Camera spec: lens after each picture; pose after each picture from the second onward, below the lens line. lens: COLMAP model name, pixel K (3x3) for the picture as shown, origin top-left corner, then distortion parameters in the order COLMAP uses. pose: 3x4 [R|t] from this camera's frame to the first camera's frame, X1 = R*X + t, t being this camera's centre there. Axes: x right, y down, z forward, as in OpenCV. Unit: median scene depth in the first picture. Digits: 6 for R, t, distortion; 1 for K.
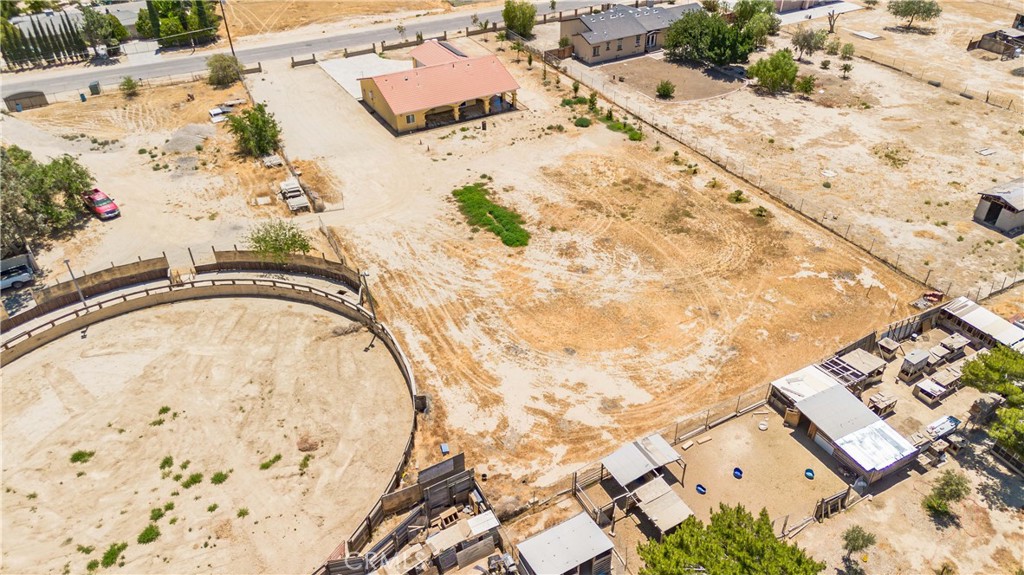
lens RADIAL K [[721.1, 0, 516.2], [0, 721.1, 288.4], [0, 0, 1]] dist [0.083888, -0.059969]
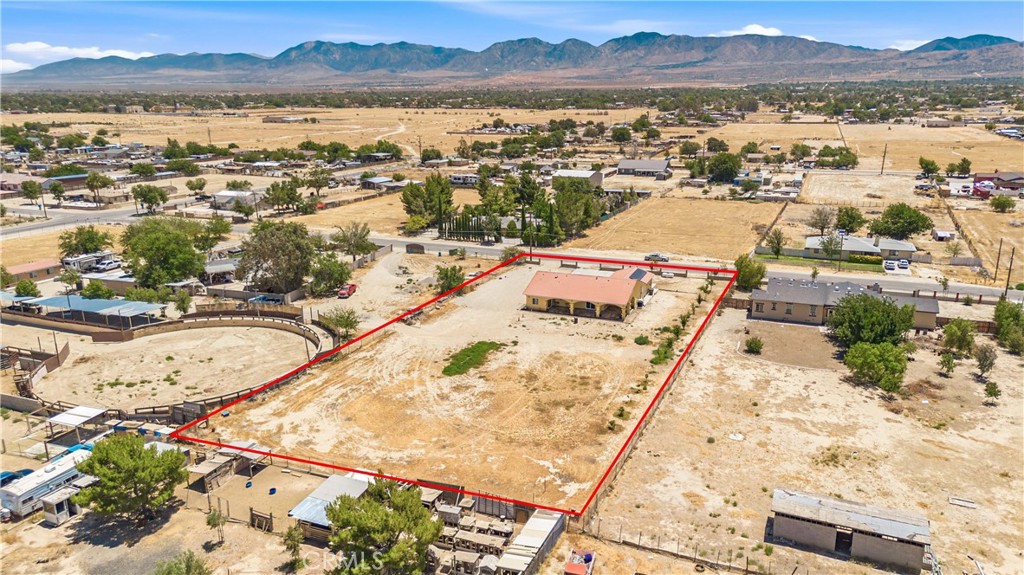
lens RADIAL K [[729.6, 0, 518.0], [0, 729.6, 283.7], [0, 0, 1]] dist [0.074423, -0.044422]
pose [[0.623384, 0.206418, -0.754178, 0.869620], [-0.457866, 0.878232, -0.138088, -0.065506], [0.633839, 0.431394, 0.641987, 0.113690]]
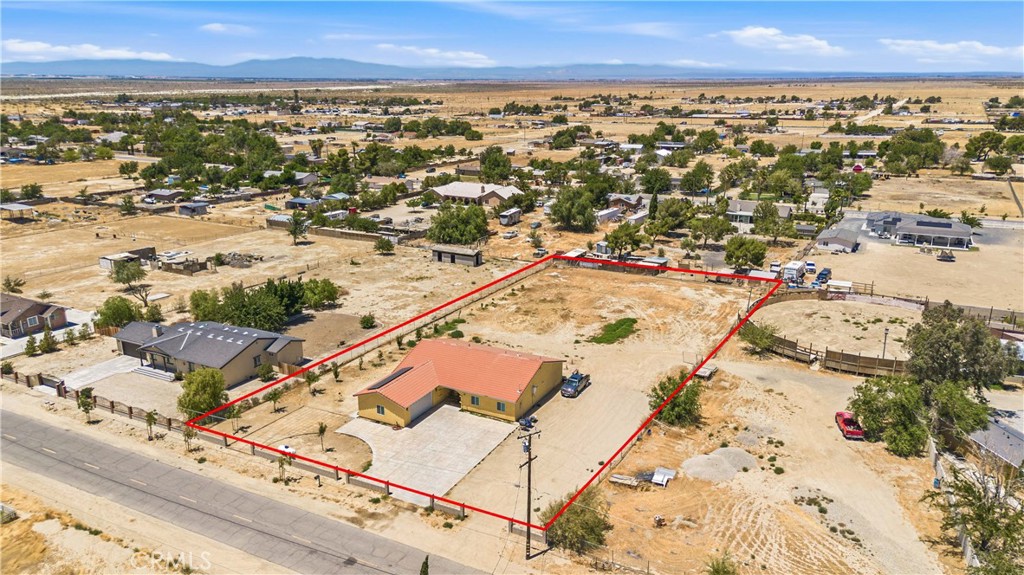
lens RADIAL K [[729.6, 0, 518.0], [0, 729.6, 283.7], [0, 0, 1]] dist [0.074423, -0.044422]
pose [[-0.546511, -0.214460, 0.809526, -0.984817], [0.498217, 0.693721, 0.520127, -0.923878], [-0.673131, 0.687575, -0.272279, 1.286043]]
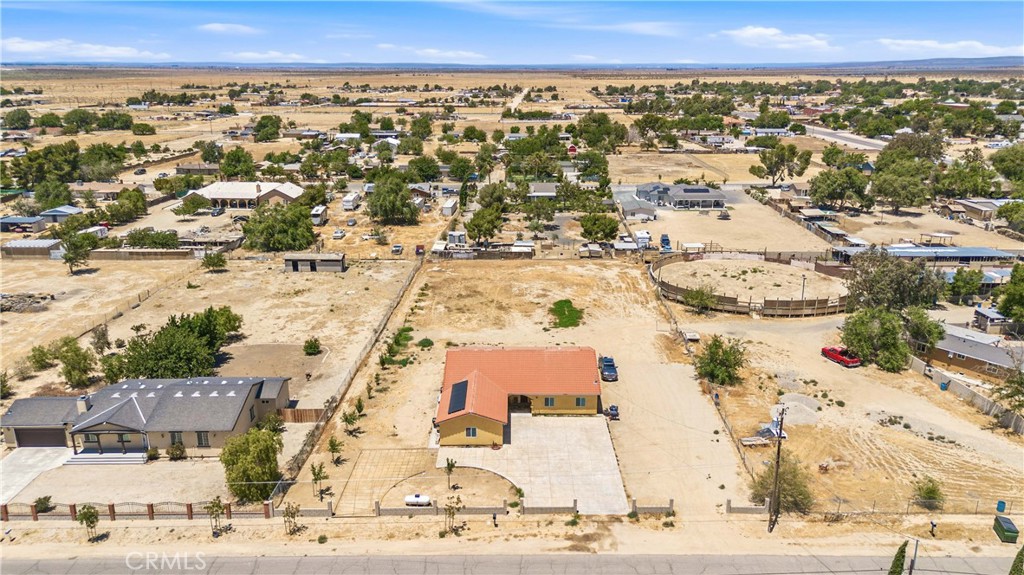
lens RADIAL K [[729.6, 0, 518.0], [0, 729.6, 283.7], [0, 0, 1]] dist [0.074423, -0.044422]
pose [[-0.875664, -0.126613, 0.466028, -0.571517], [0.291139, 0.631521, 0.718623, -1.111669], [-0.385293, 0.764951, -0.516138, 1.548426]]
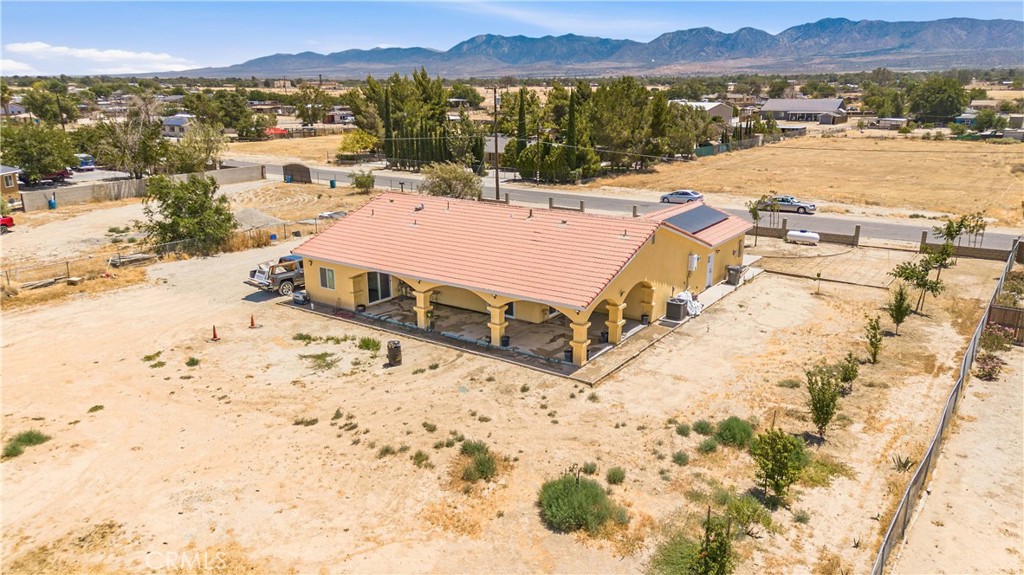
lens RADIAL K [[729.6, 0, 518.0], [0, 729.6, 283.7], [0, 0, 1]] dist [0.074423, -0.044422]
pose [[0.440527, 0.246237, -0.863309, 0.273175], [-0.528869, 0.848244, -0.027931, -0.288051], [0.725419, 0.468882, 0.503901, 0.907185]]
